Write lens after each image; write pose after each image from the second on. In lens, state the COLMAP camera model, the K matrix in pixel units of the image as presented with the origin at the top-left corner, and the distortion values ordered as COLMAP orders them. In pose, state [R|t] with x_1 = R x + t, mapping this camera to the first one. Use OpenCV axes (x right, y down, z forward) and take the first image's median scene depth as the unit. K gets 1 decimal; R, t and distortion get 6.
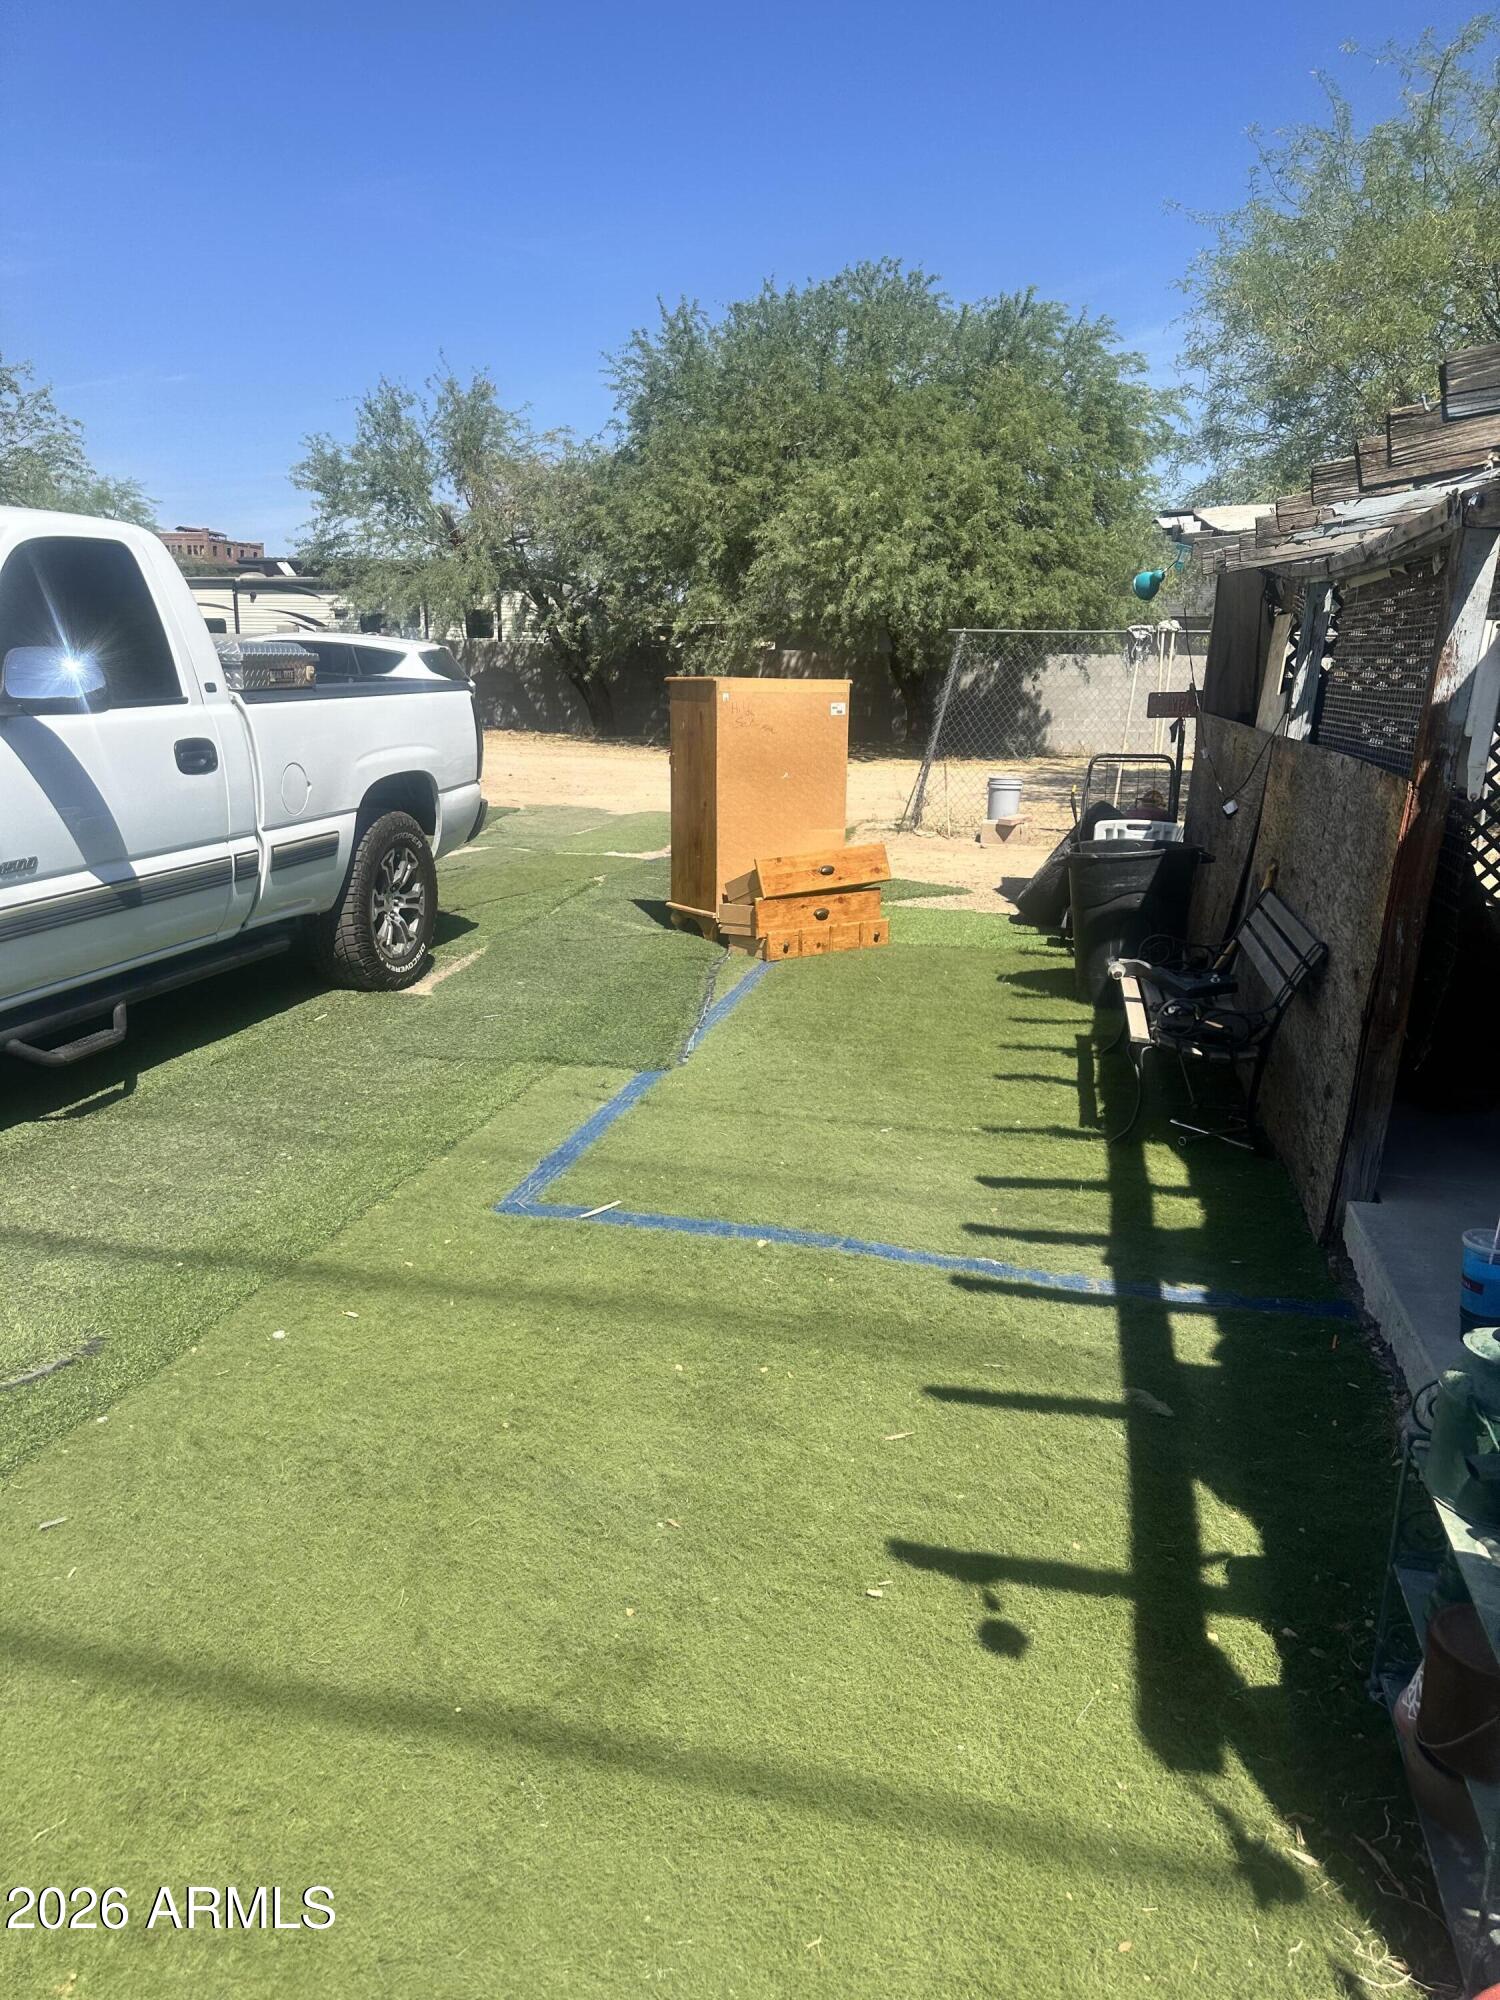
lens RADIAL K [[1473.3, 0, 750.0], [0, 1473.3, 1000.0], [0, 0, 1]] dist [0.064308, -0.049890]
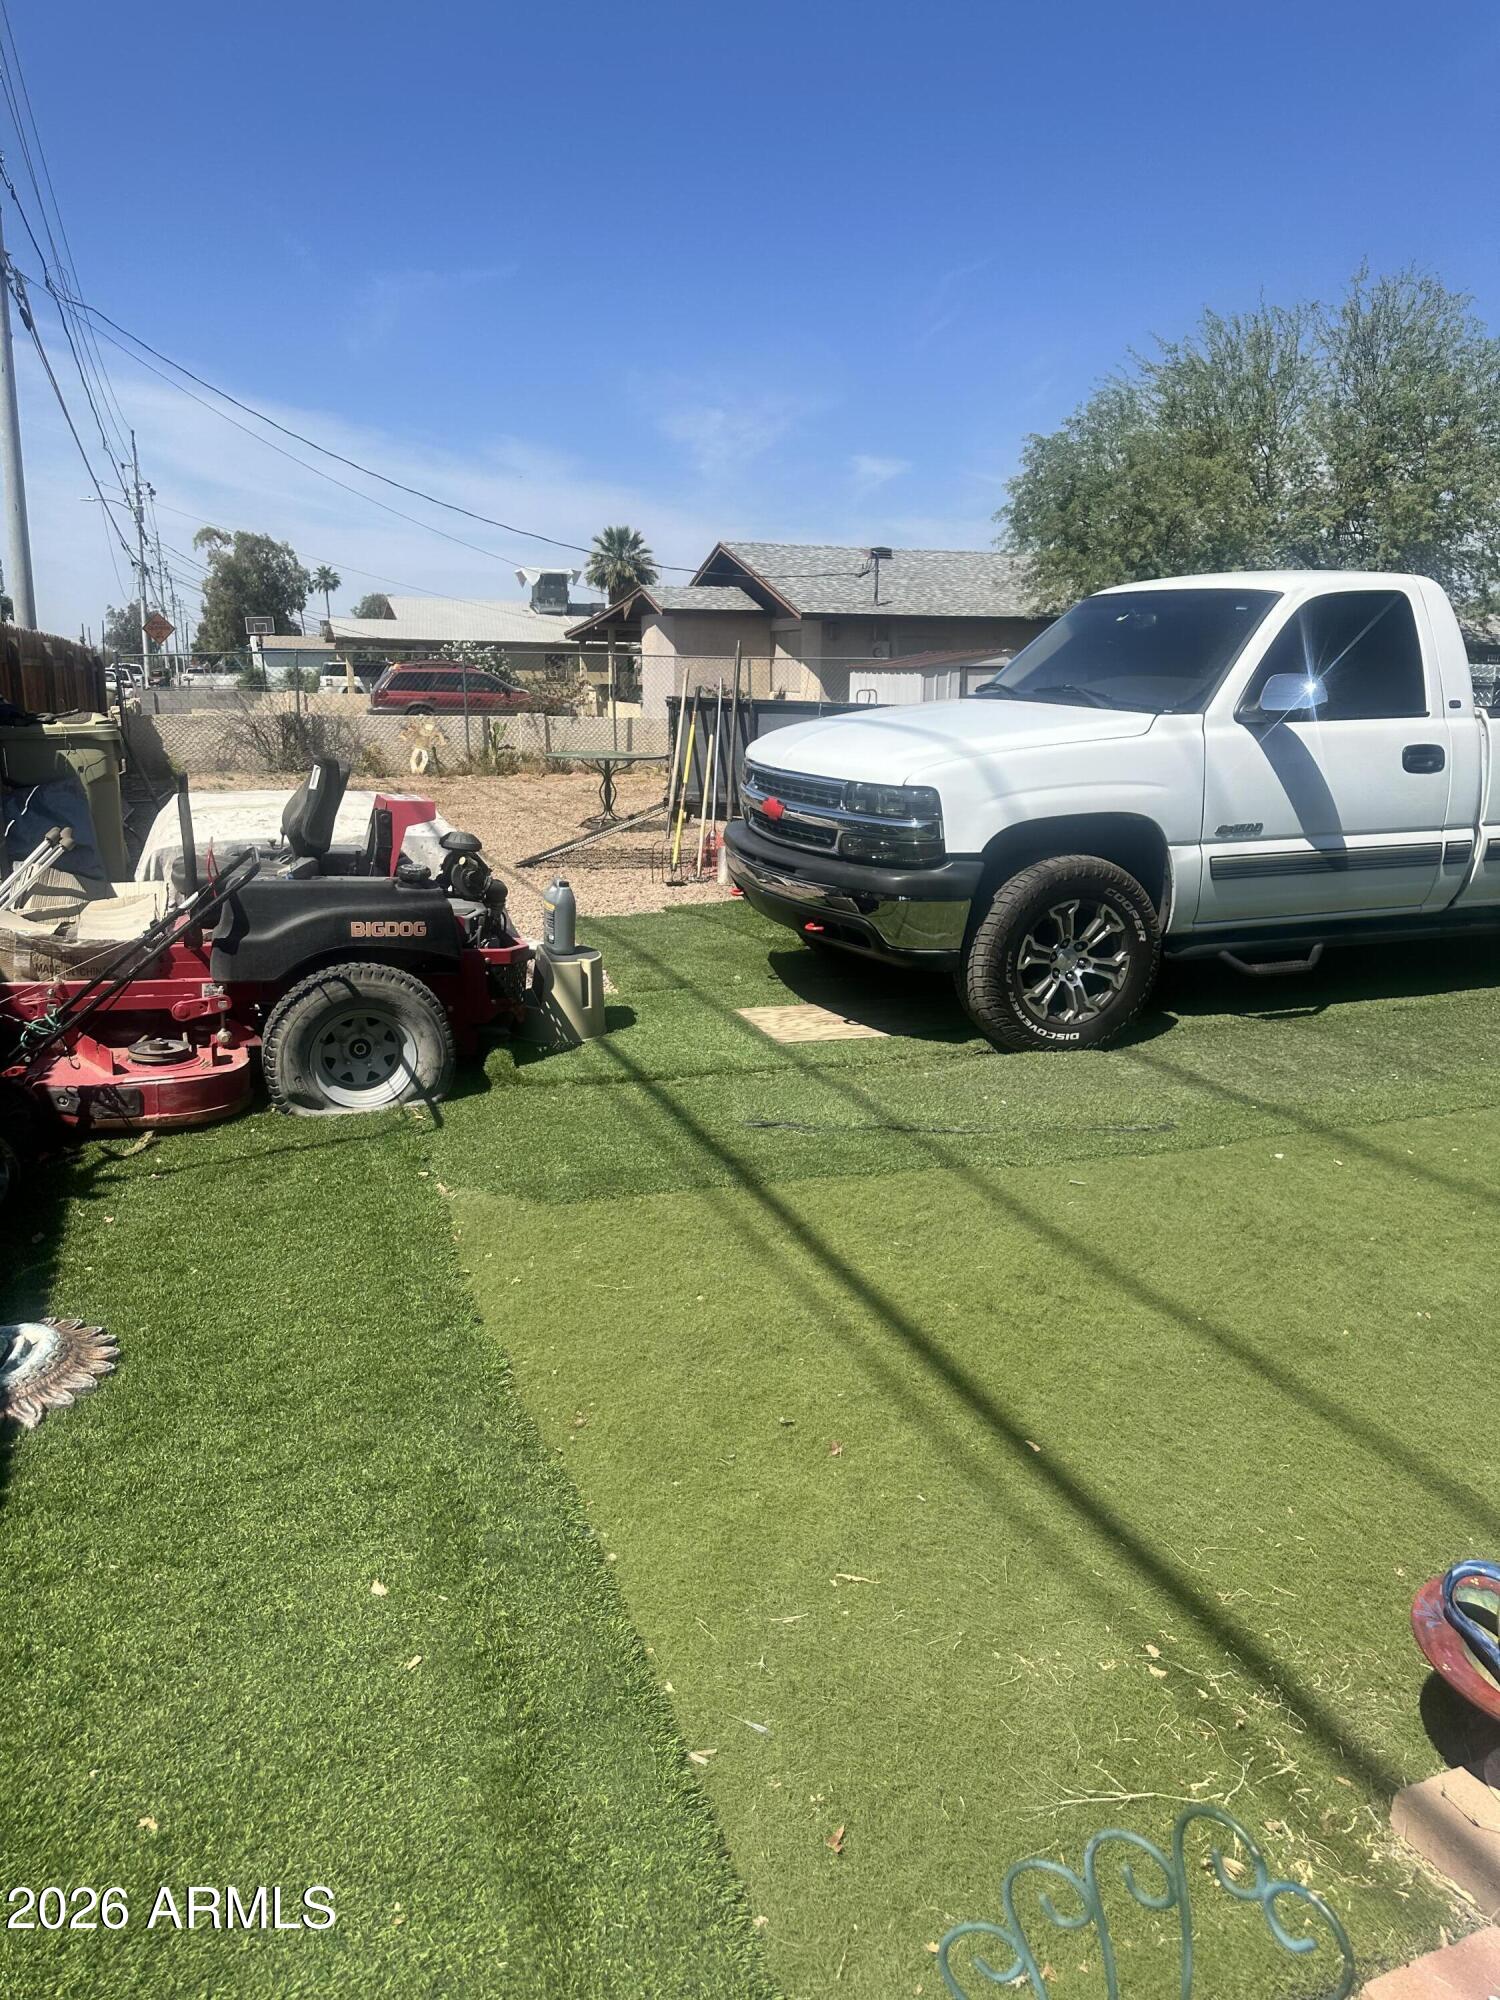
lens RADIAL K [[1473.3, 0, 750.0], [0, 1473.3, 1000.0], [0, 0, 1]] dist [0.064308, -0.049890]
pose [[0.581759, 0.167058, -0.796020, 0.345470], [-0.183374, 0.980422, 0.071742, 0.050208], [0.792421, 0.104233, 0.601003, -0.184274]]
